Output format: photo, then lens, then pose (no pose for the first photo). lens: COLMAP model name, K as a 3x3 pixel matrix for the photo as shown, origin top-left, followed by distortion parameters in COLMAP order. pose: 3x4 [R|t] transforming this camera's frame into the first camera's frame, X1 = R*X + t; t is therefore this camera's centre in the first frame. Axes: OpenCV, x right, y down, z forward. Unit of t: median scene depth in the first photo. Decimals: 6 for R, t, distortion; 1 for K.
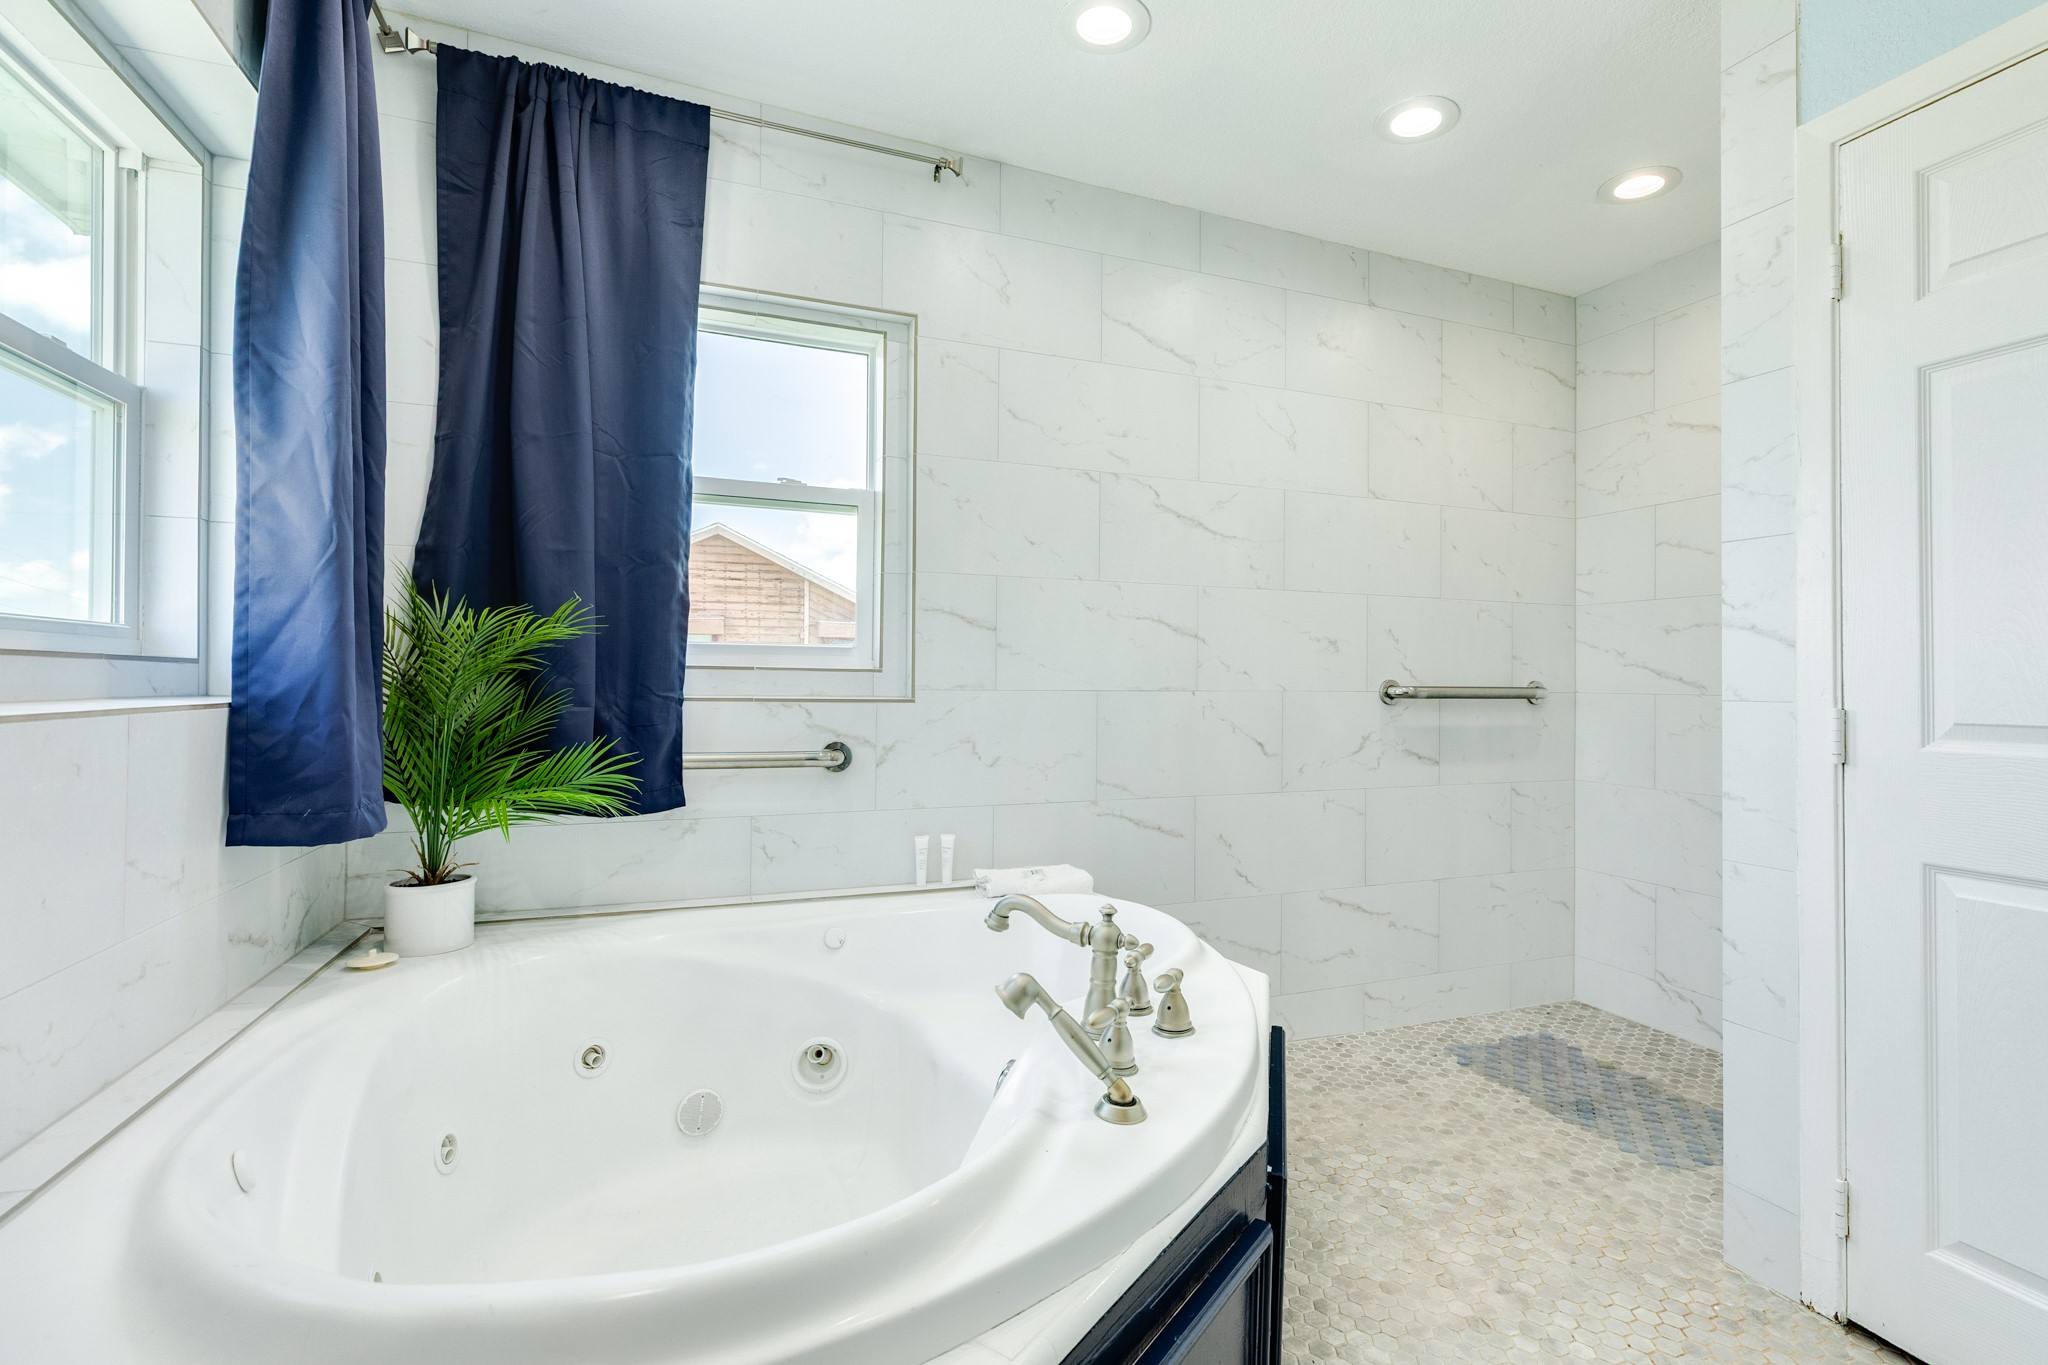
lens RADIAL K [[922.5, 0, 1041.5], [0, 922.5, 666.8], [0, 0, 1]] dist [0.005257, -0.000449]
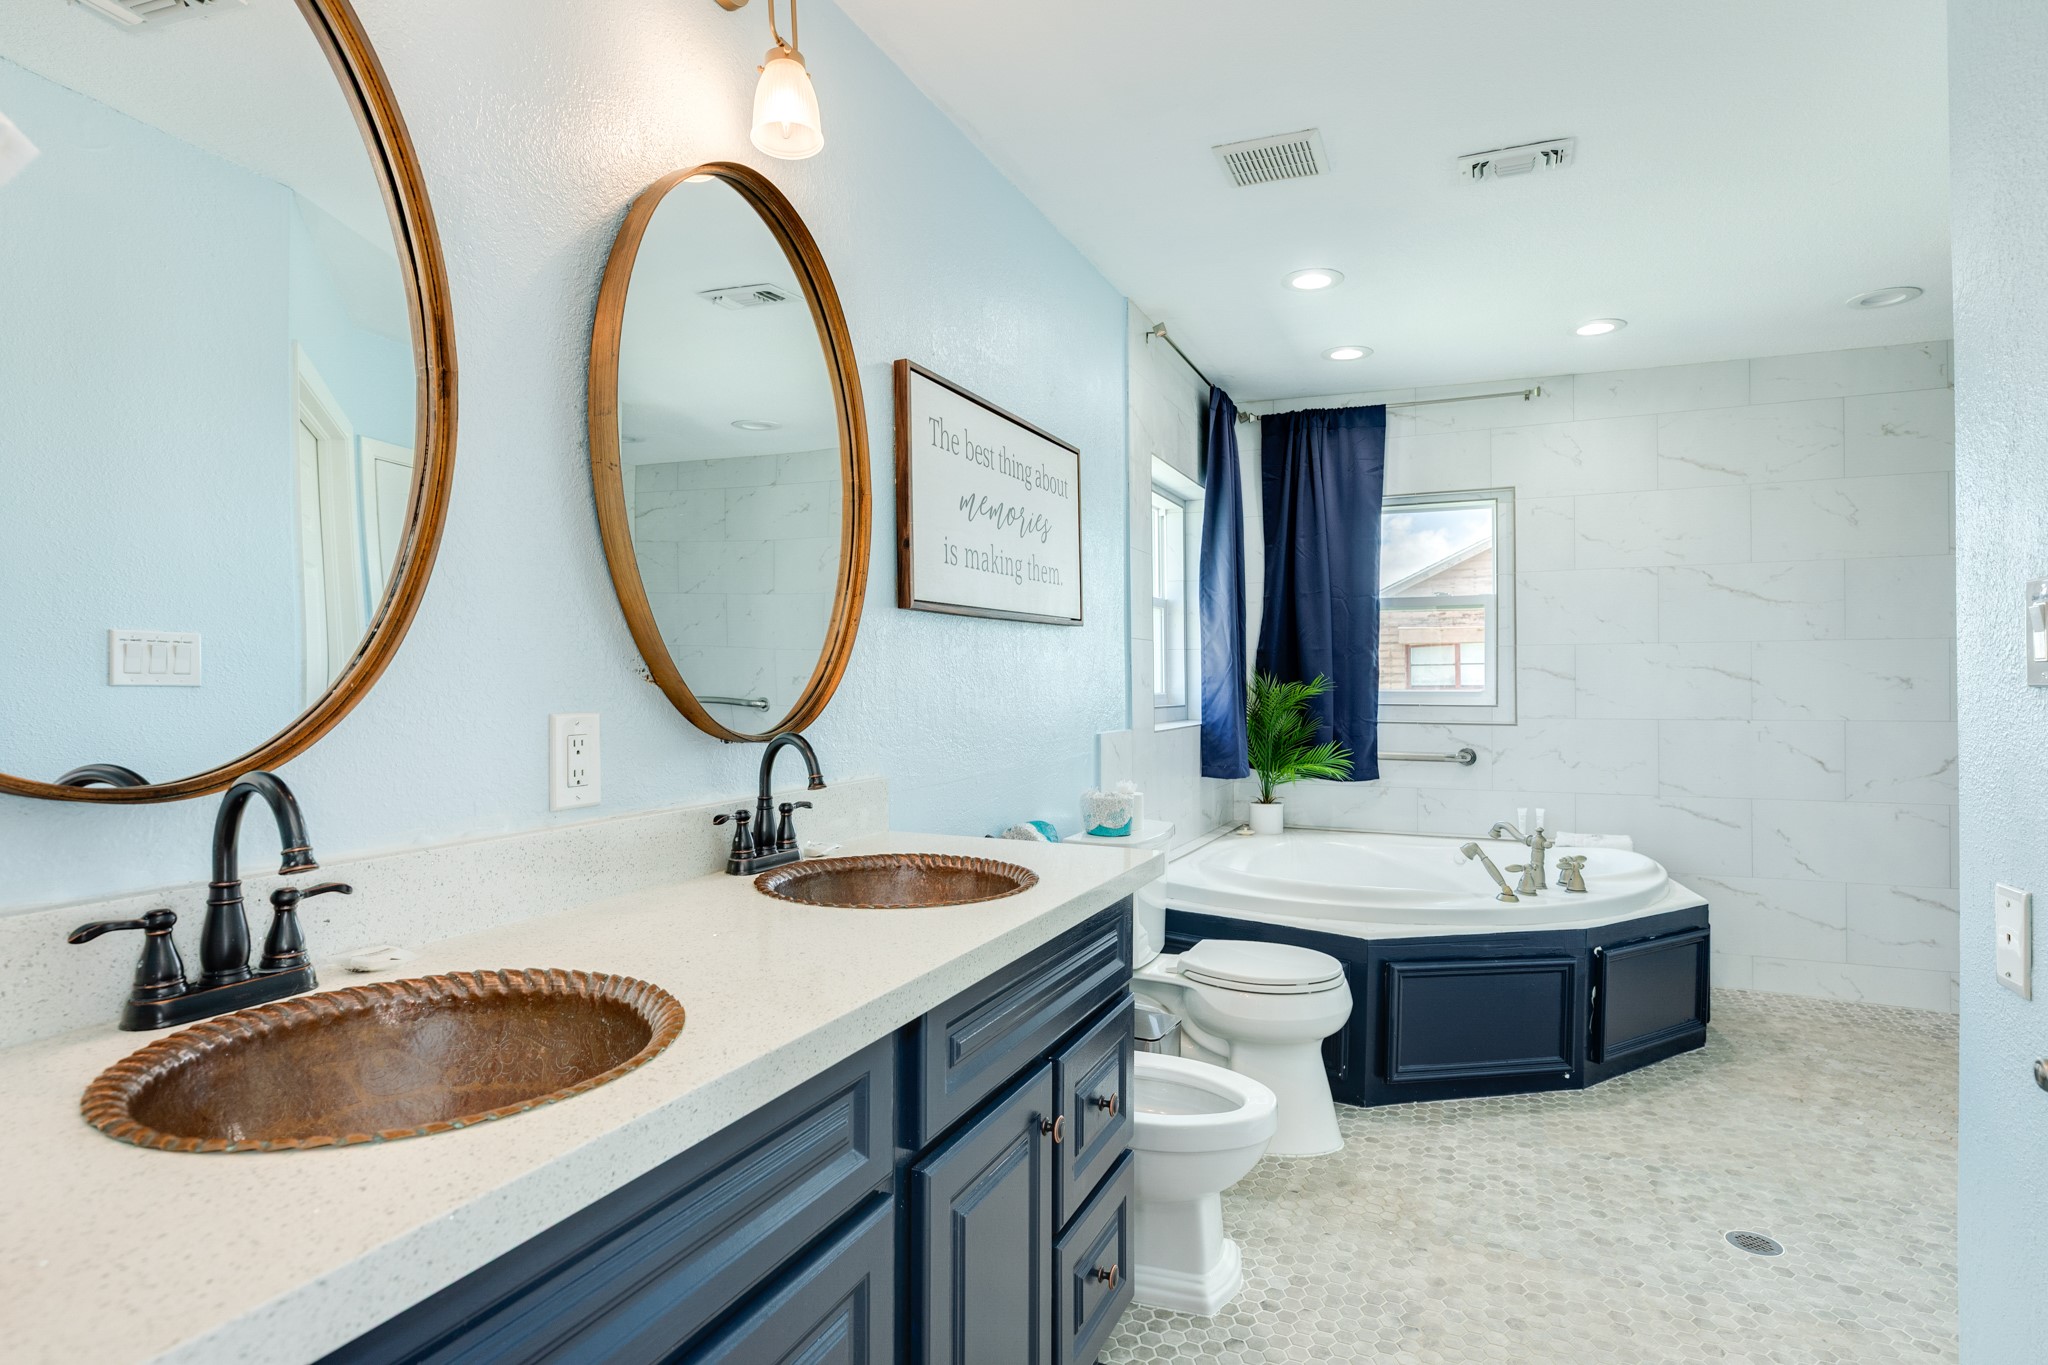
lens RADIAL K [[1182.8, 0, 1026.6], [0, 1182.8, 676.1], [0, 0, 1]] dist [0.003482, 0.000594]
pose [[0.711515, -0.009318, -0.702609, 0.860863], [0.021585, 0.999730, 0.008601, -0.102698], [0.702339, -0.021285, 0.711524, -1.313633]]
